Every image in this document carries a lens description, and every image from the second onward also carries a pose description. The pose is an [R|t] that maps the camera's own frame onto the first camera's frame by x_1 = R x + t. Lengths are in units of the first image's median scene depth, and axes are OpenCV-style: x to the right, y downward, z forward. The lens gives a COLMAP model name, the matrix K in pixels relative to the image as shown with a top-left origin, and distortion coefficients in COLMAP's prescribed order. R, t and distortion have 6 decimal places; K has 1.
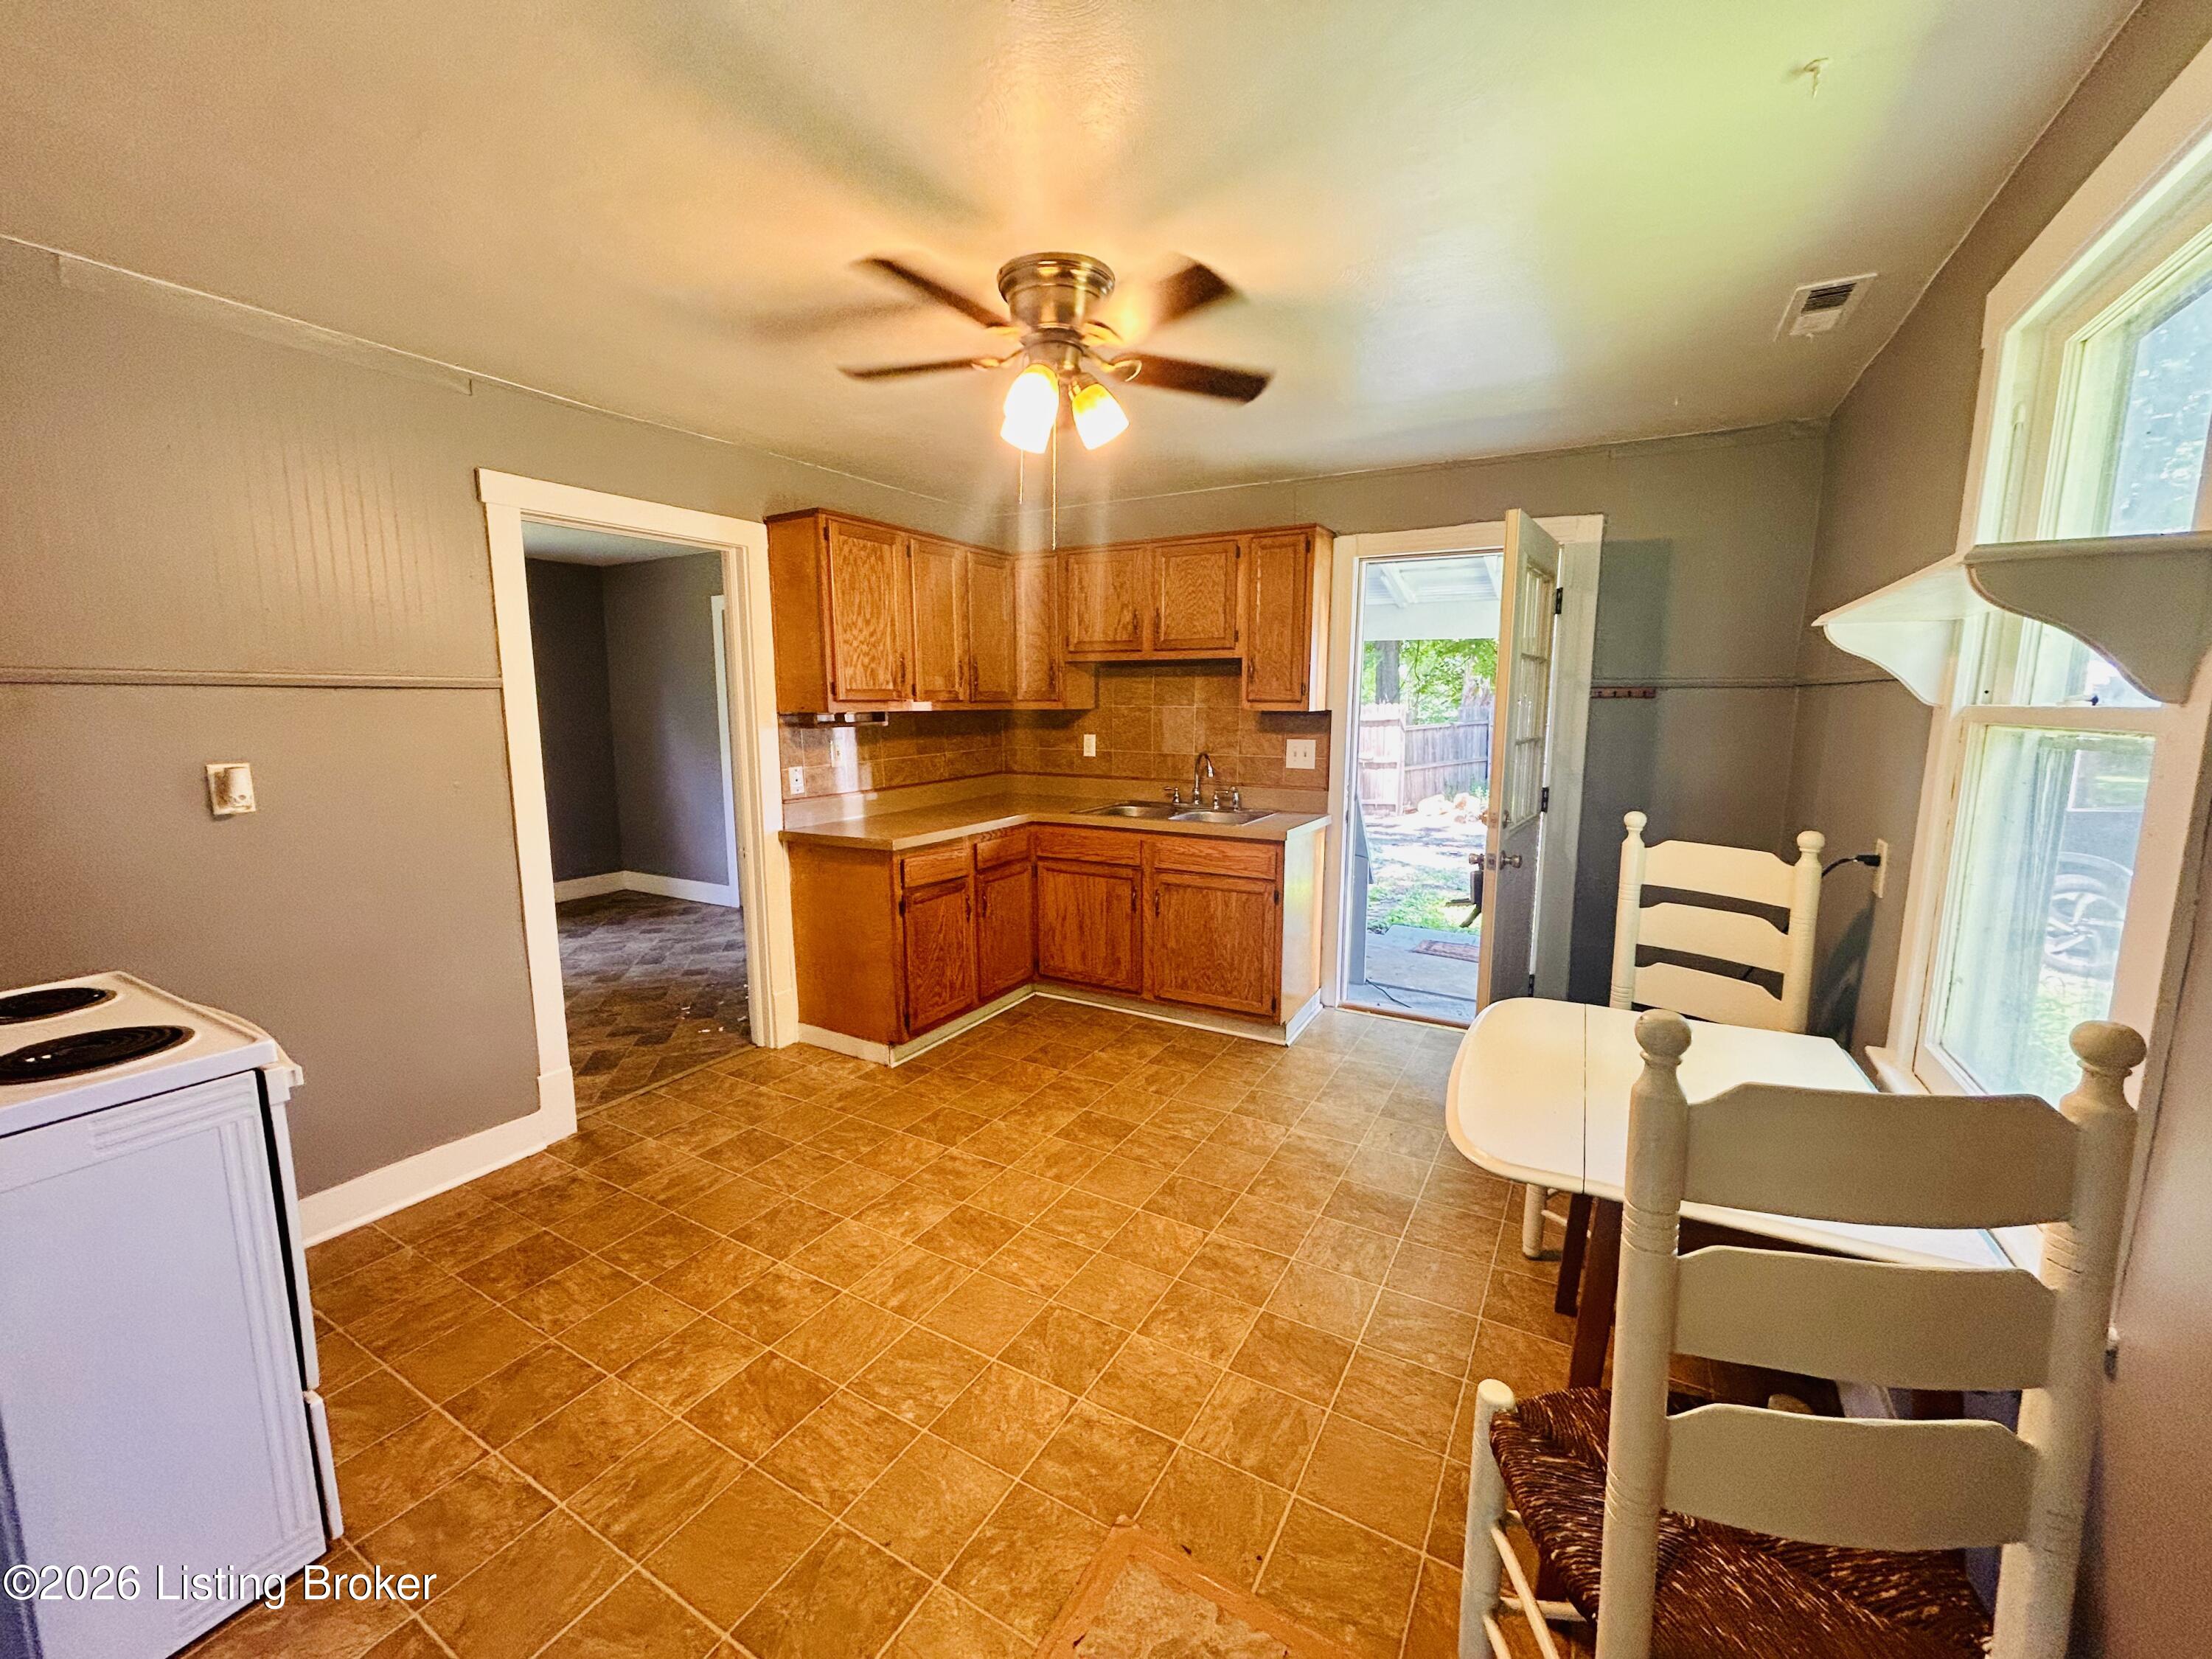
lens RADIAL K [[896.6, 0, 1106.0], [0, 896.6, 829.5], [0, 0, 1]] dist [-0.006440, 0.000138]
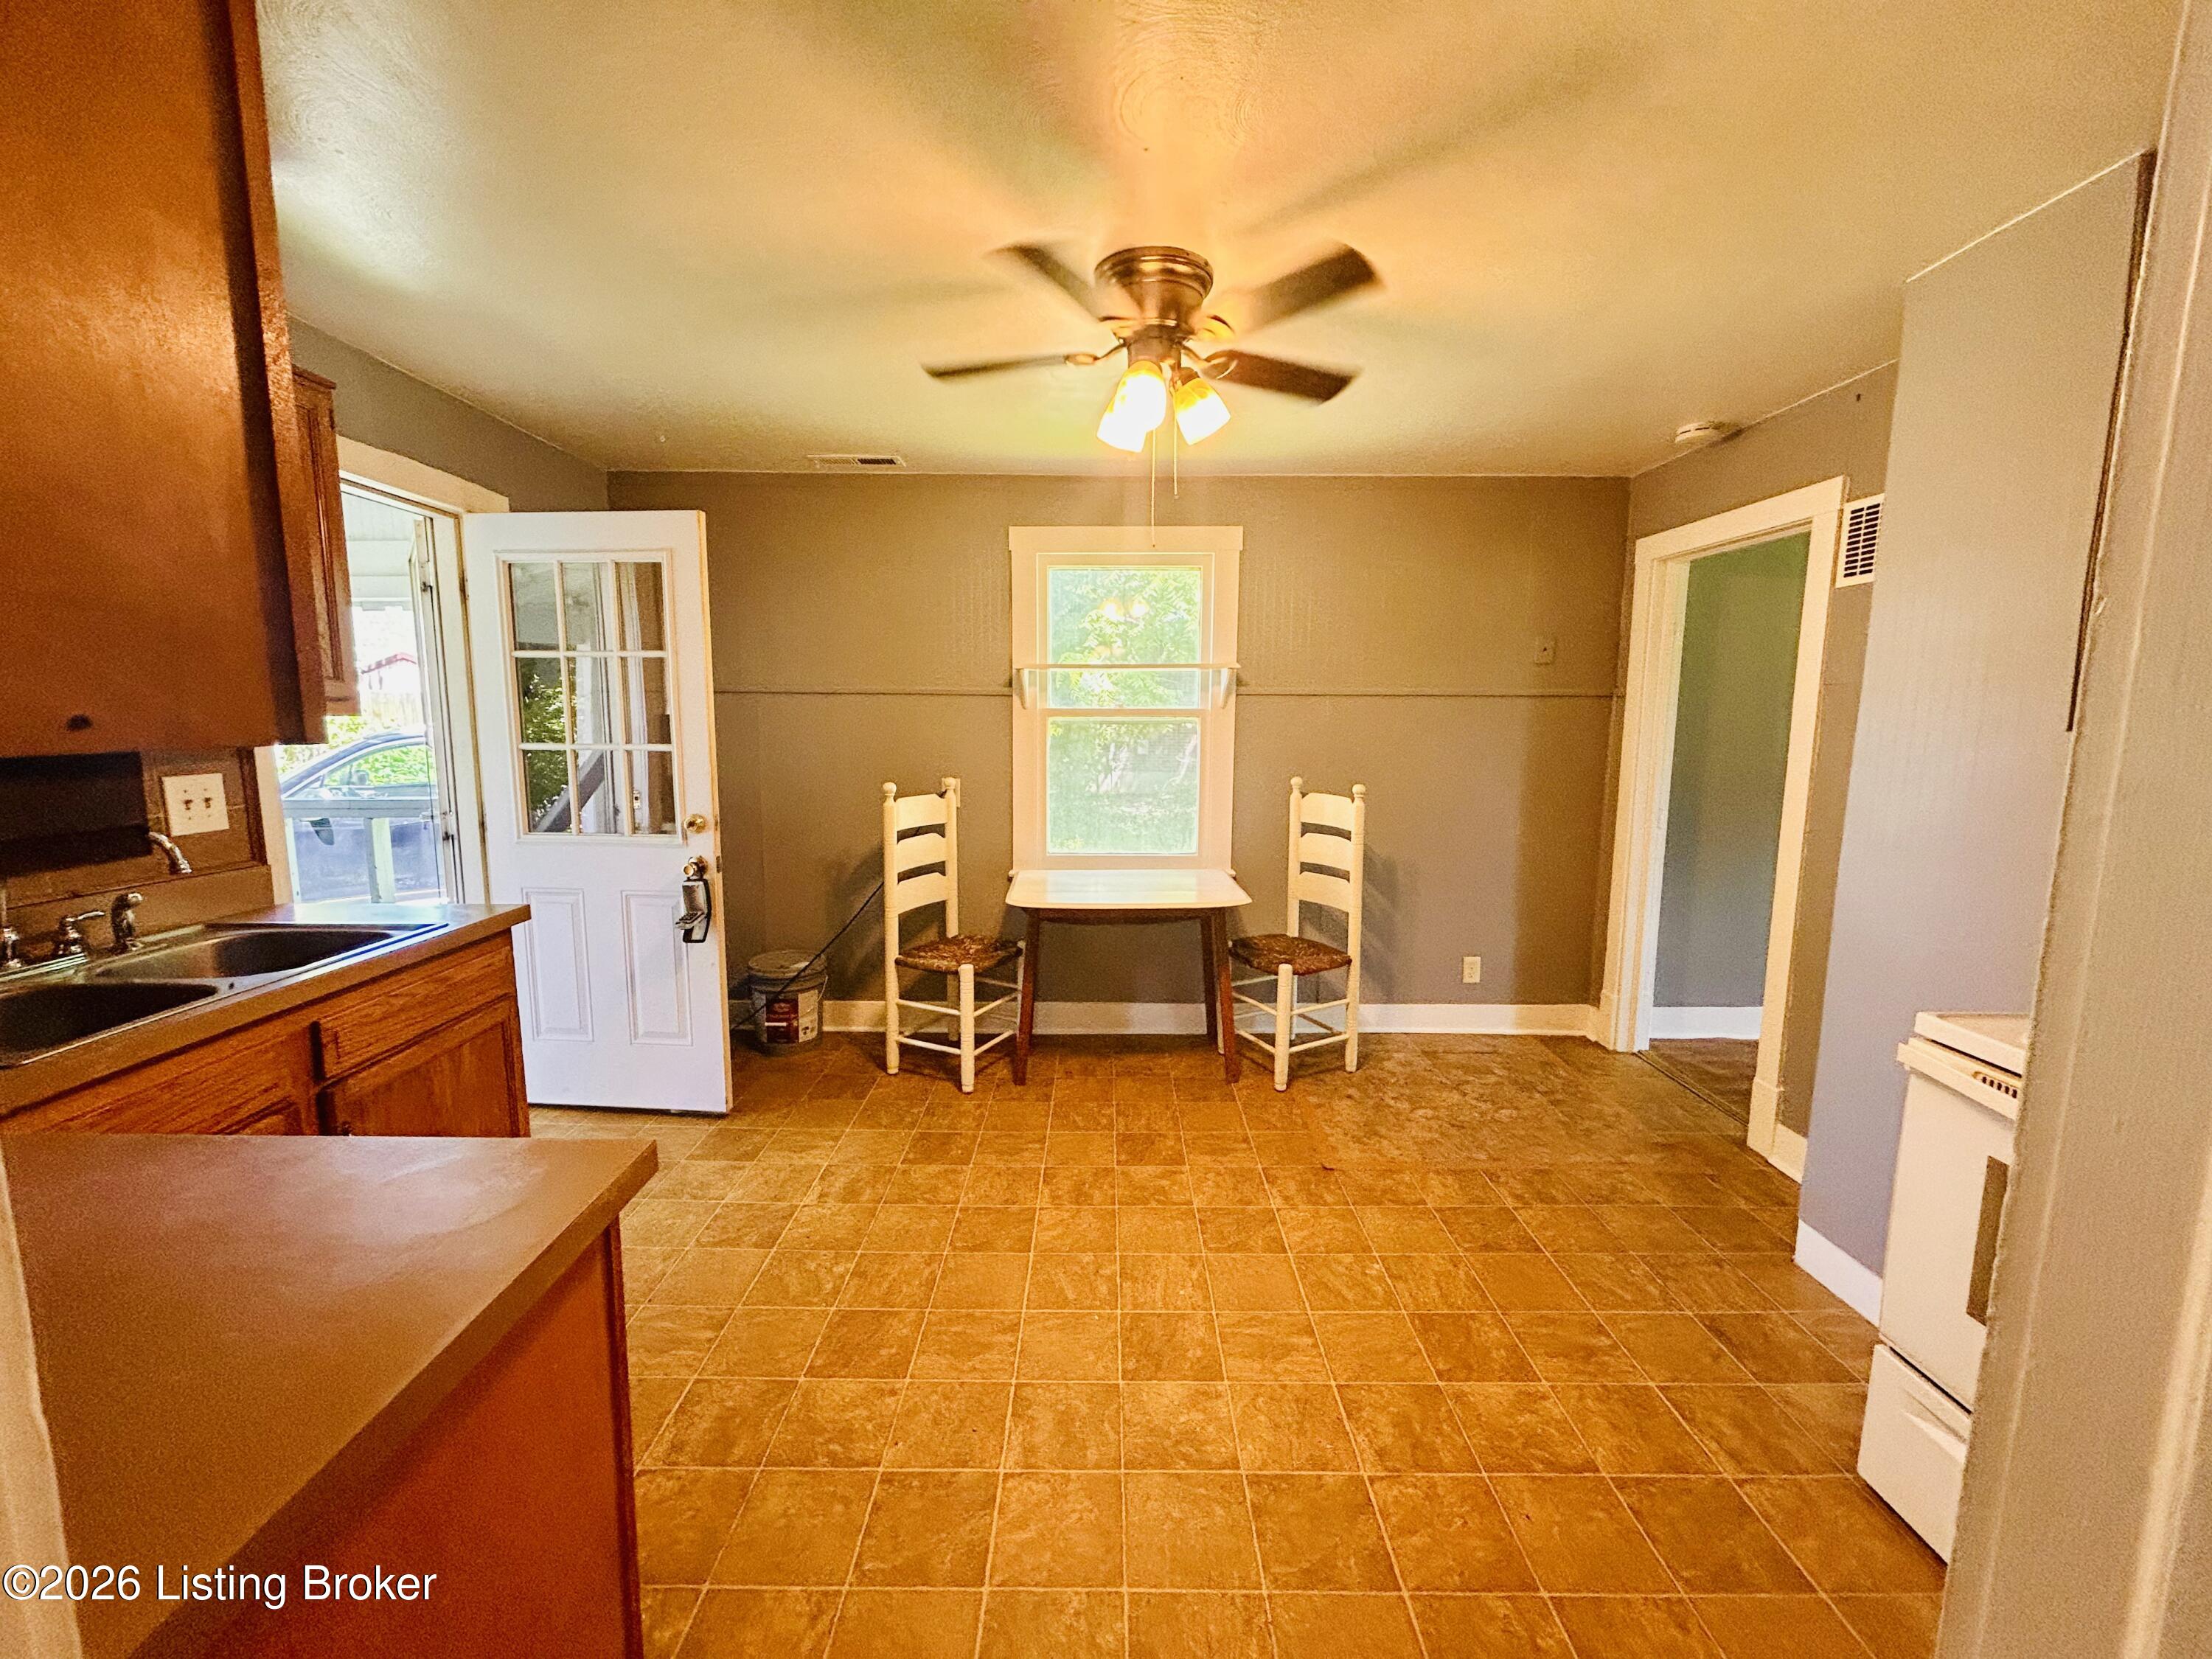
lens RADIAL K [[896.6, 0, 1106.0], [0, 896.6, 829.5], [0, 0, 1]] dist [-0.006440, 0.000138]
pose [[-0.508675, -0.114856, 0.853263, -0.868058], [0.115640, 0.972967, 0.199908, -0.206916], [-0.853157, 0.200360, -0.481642, 1.517716]]
